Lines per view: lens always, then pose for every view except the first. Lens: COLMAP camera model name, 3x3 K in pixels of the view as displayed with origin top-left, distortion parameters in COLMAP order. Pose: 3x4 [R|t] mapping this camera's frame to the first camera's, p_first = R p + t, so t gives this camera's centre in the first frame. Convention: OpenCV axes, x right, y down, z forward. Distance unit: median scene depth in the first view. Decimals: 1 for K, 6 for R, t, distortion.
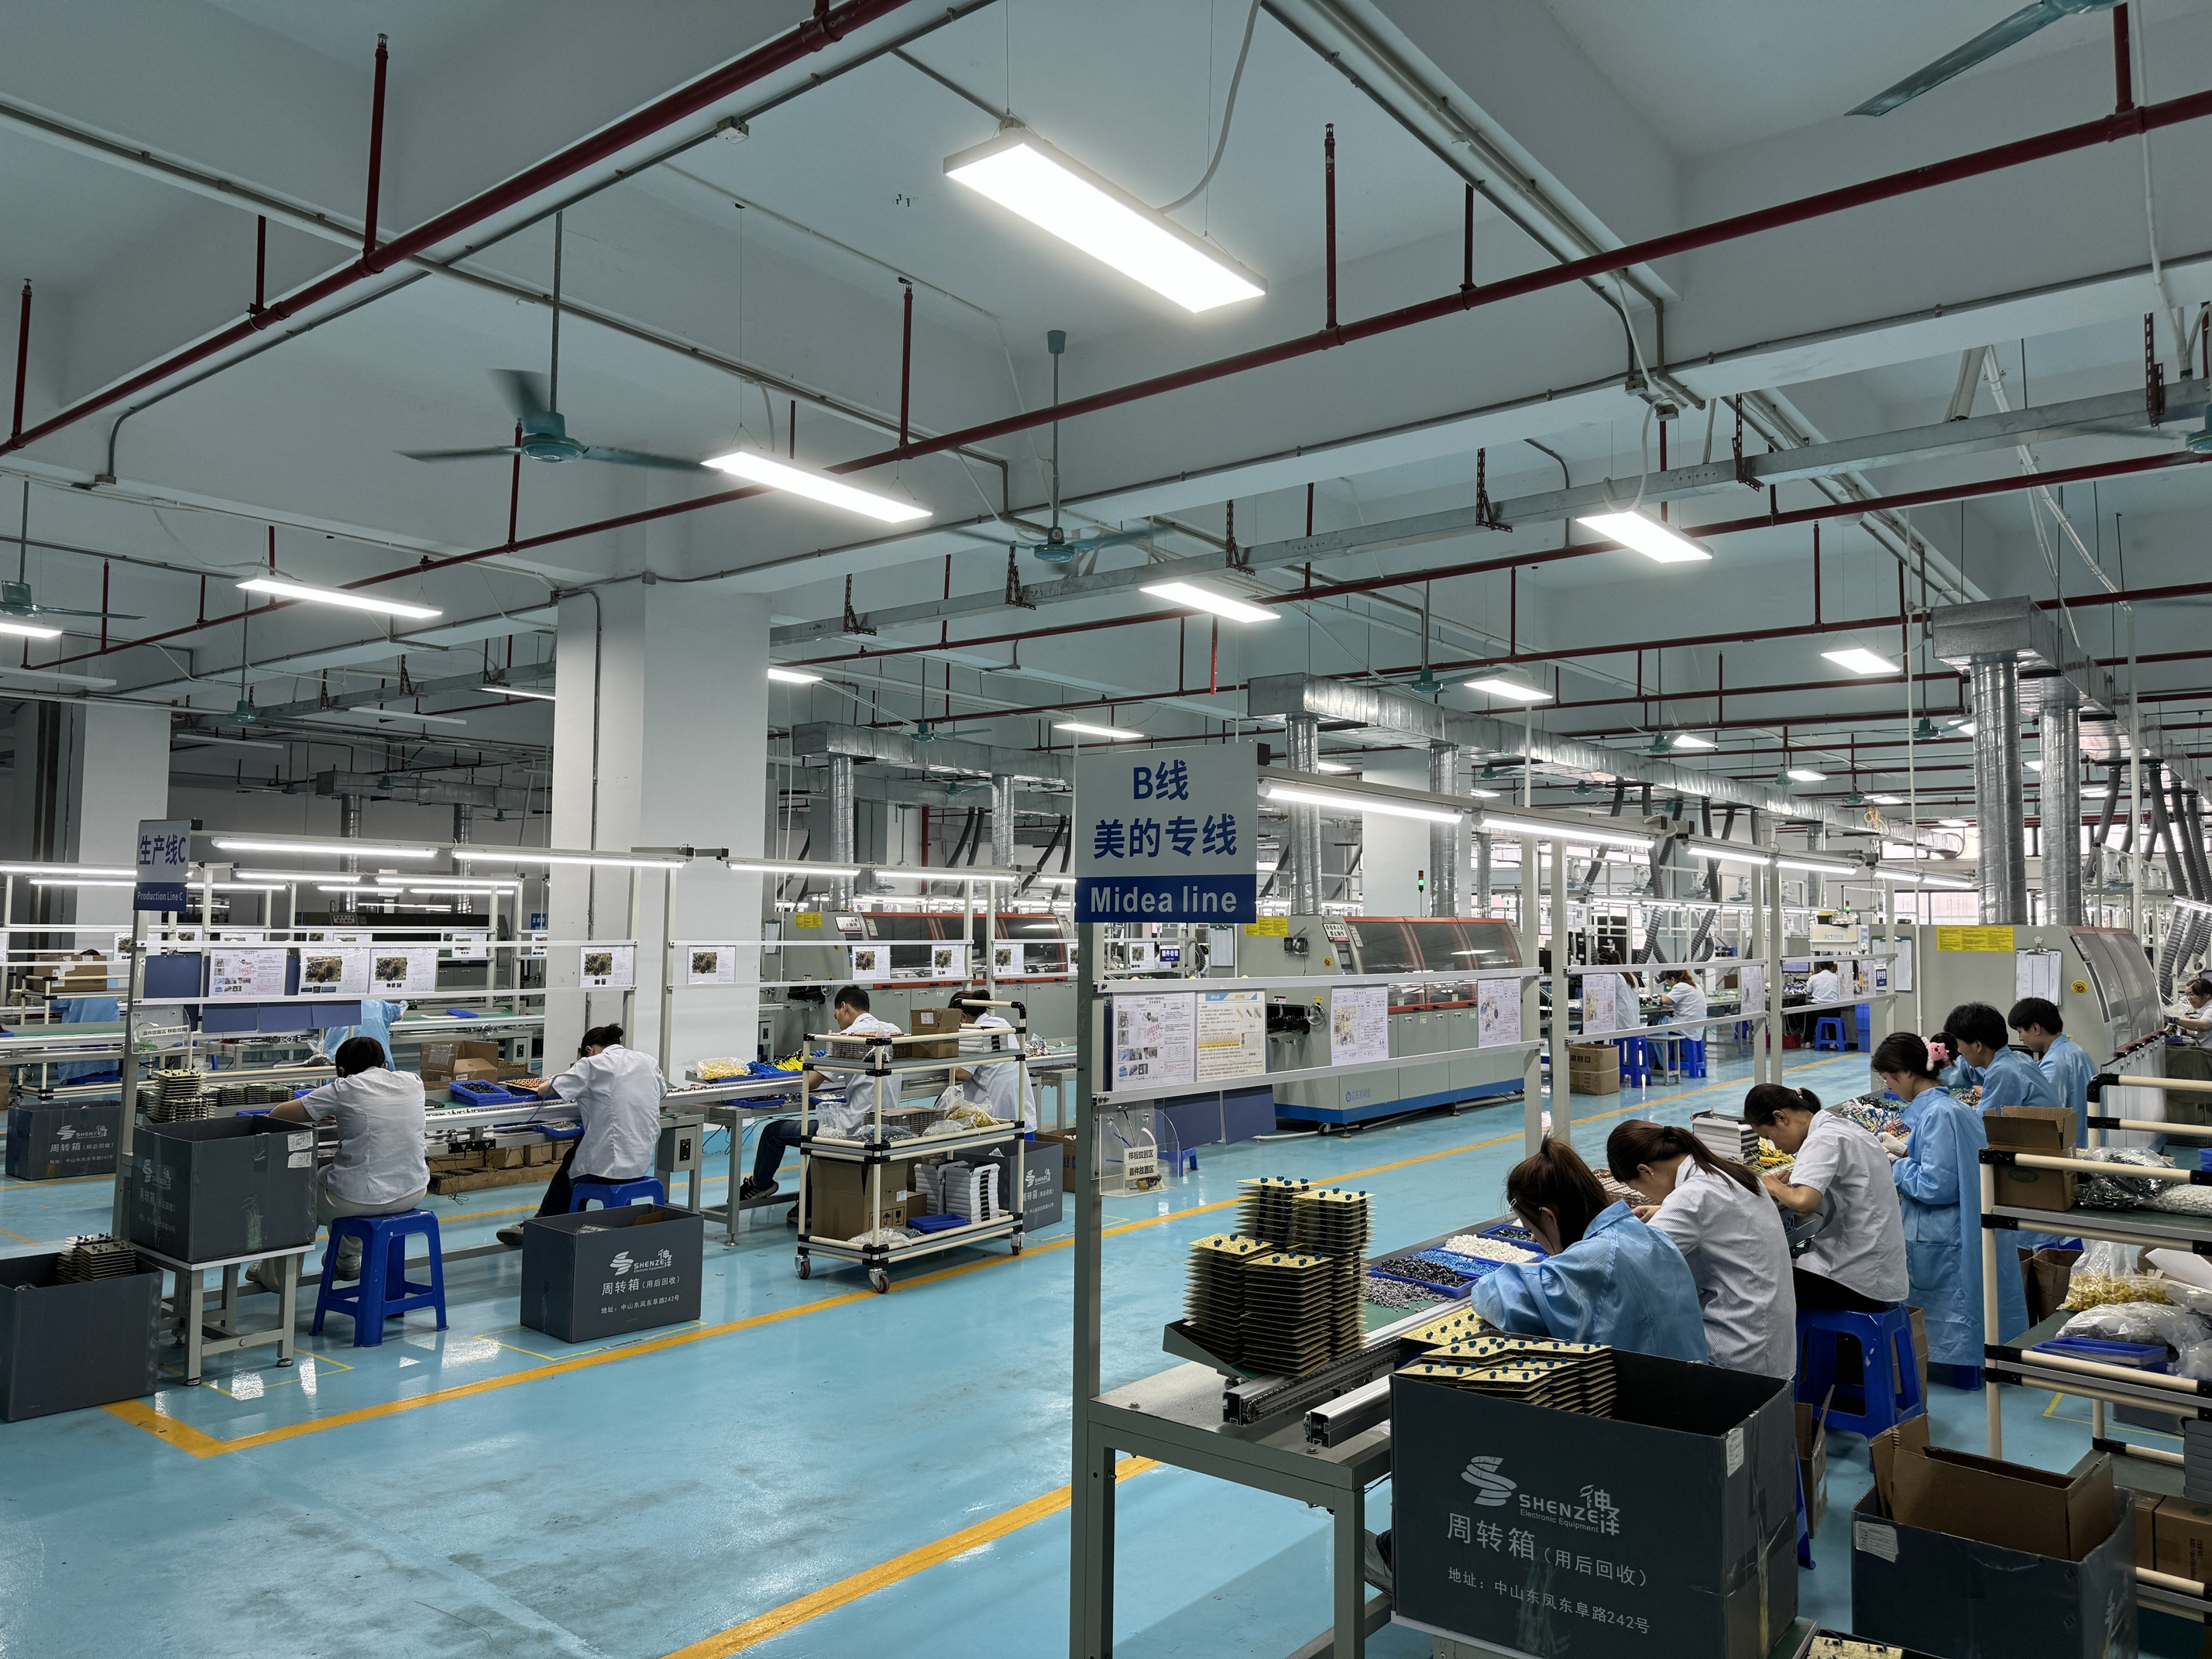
lens RADIAL K [[1490.8, 0, 1106.0], [0, 1490.8, 829.5], [0, 0, 1]] dist [0.005554, 0.000798]
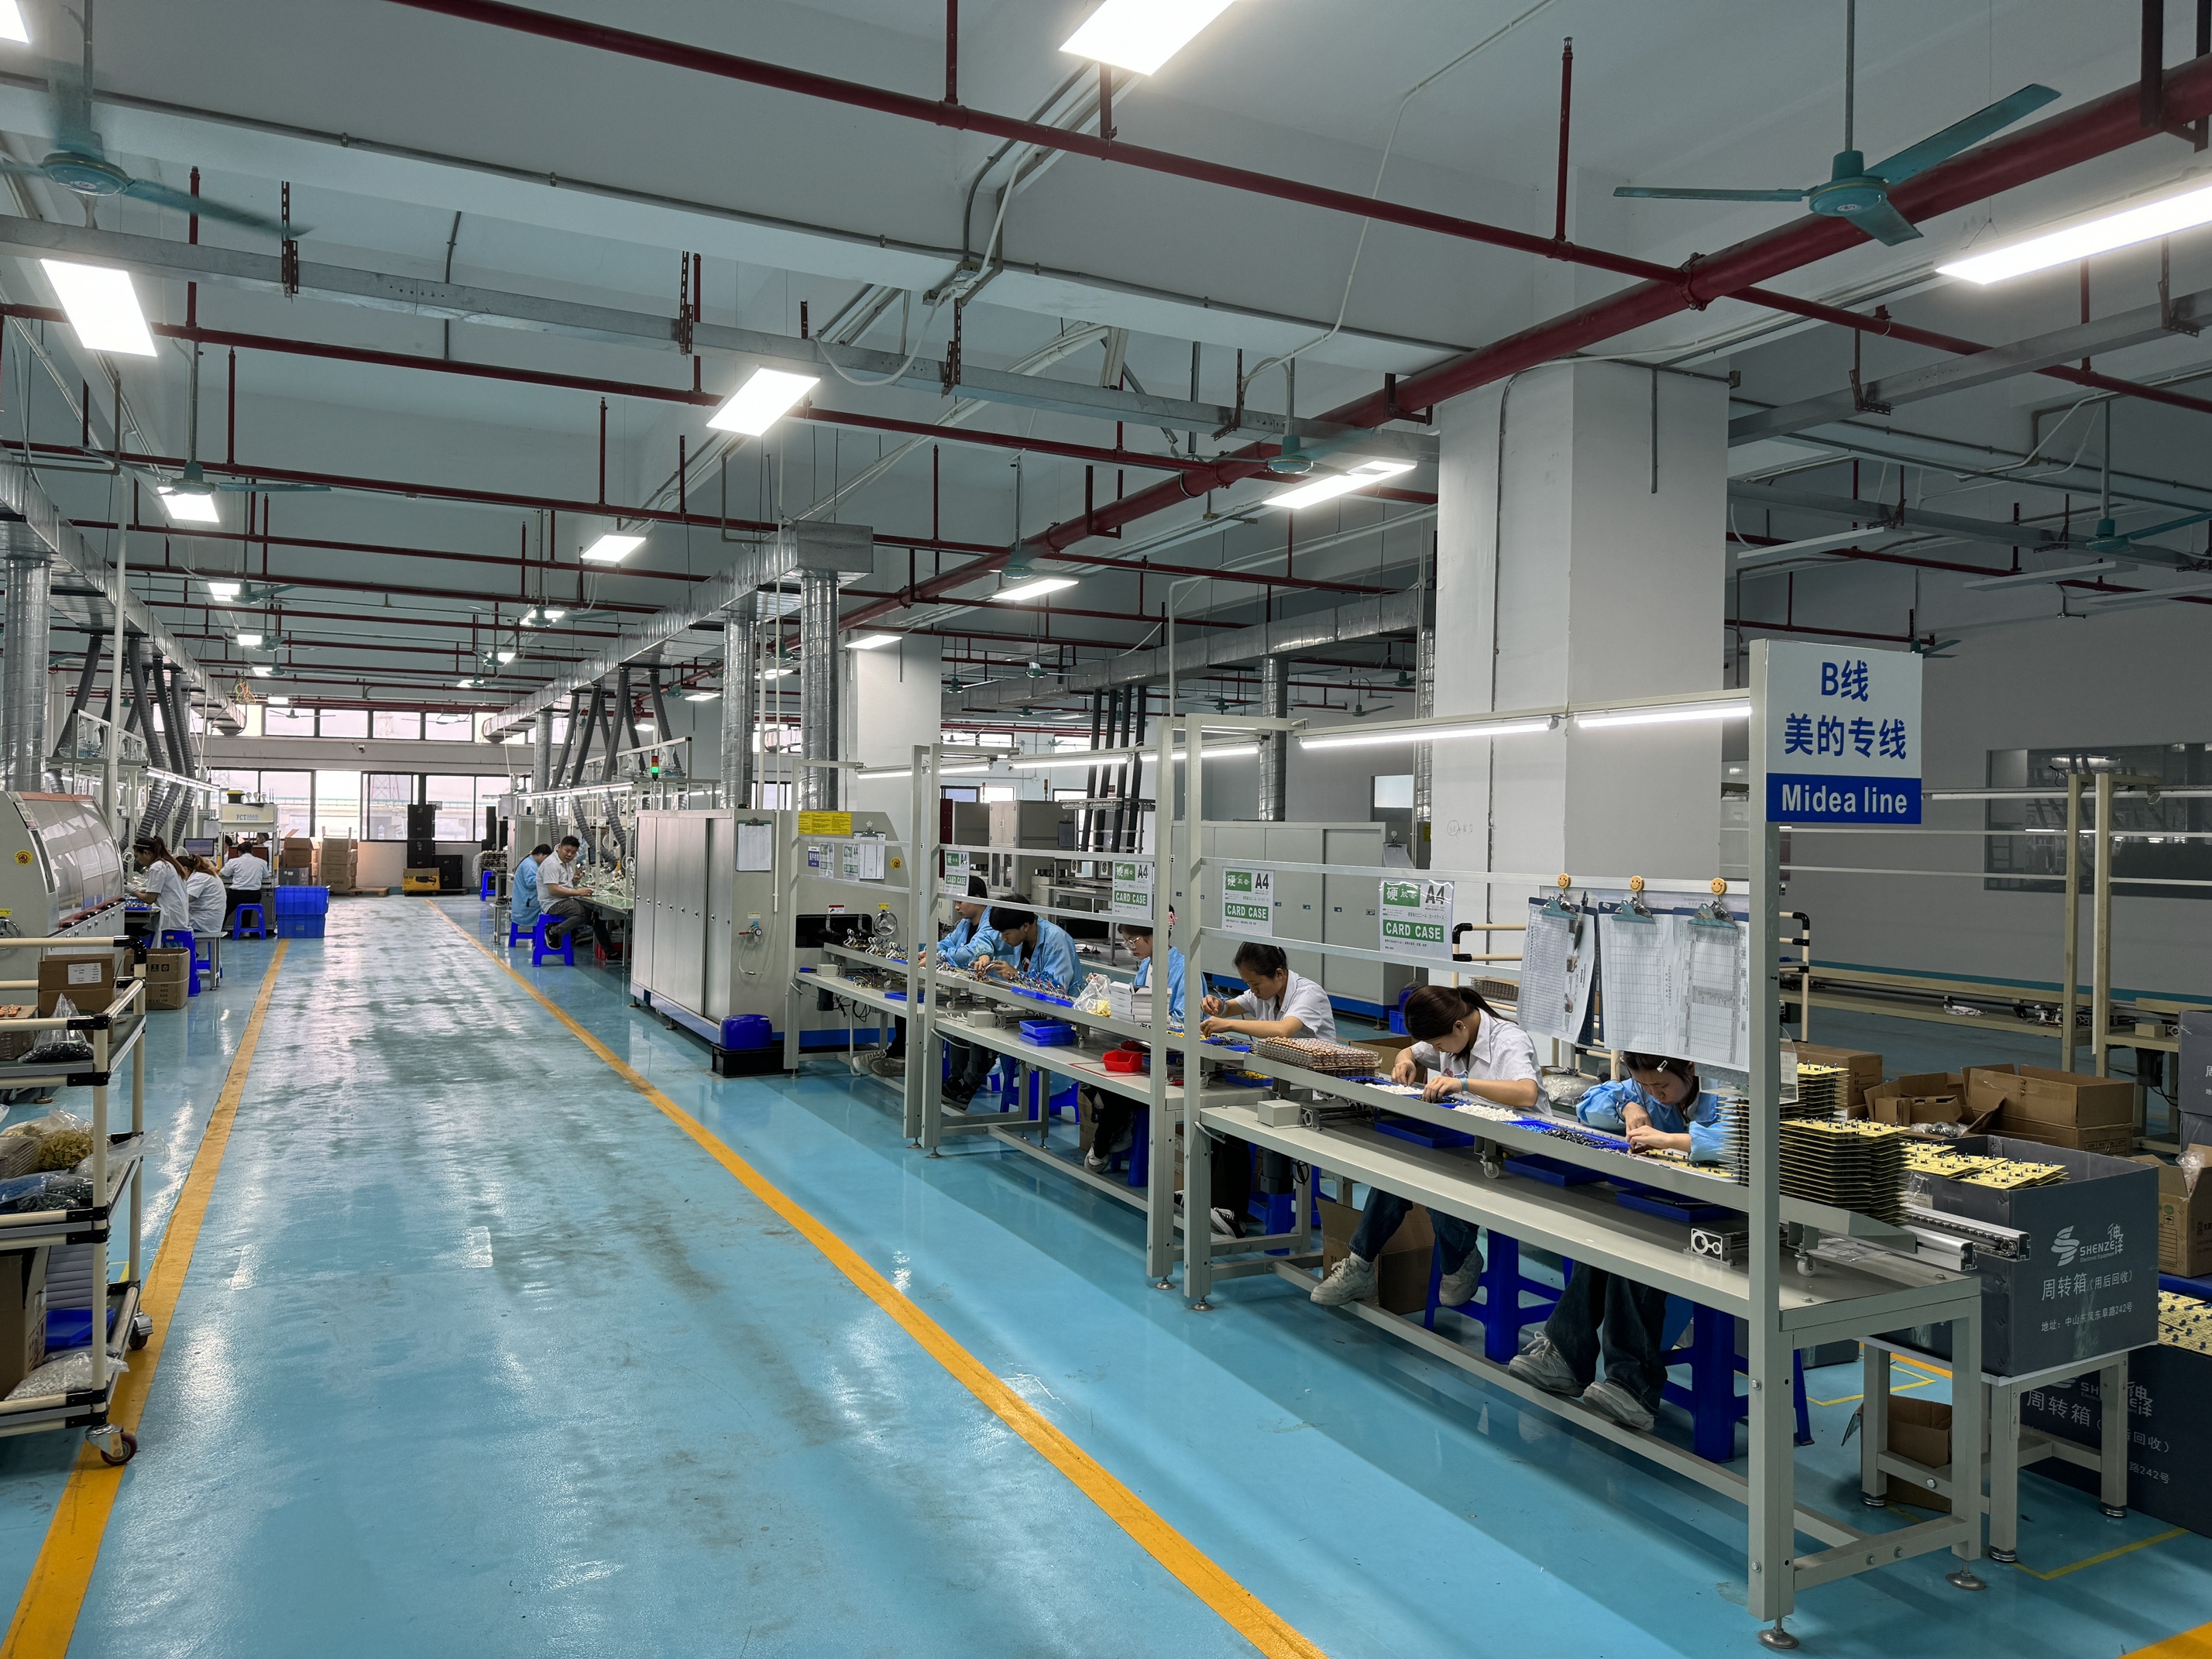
lens RADIAL K [[1490.8, 0, 1106.0], [0, 1490.8, 829.5], [0, 0, 1]] dist [0.005554, 0.000798]
pose [[0.431350, -0.007068, 0.902157, -1.056139], [-0.065870, 0.997054, 0.039307, 0.059291], [-0.899777, -0.076380, 0.429614, 0.996403]]
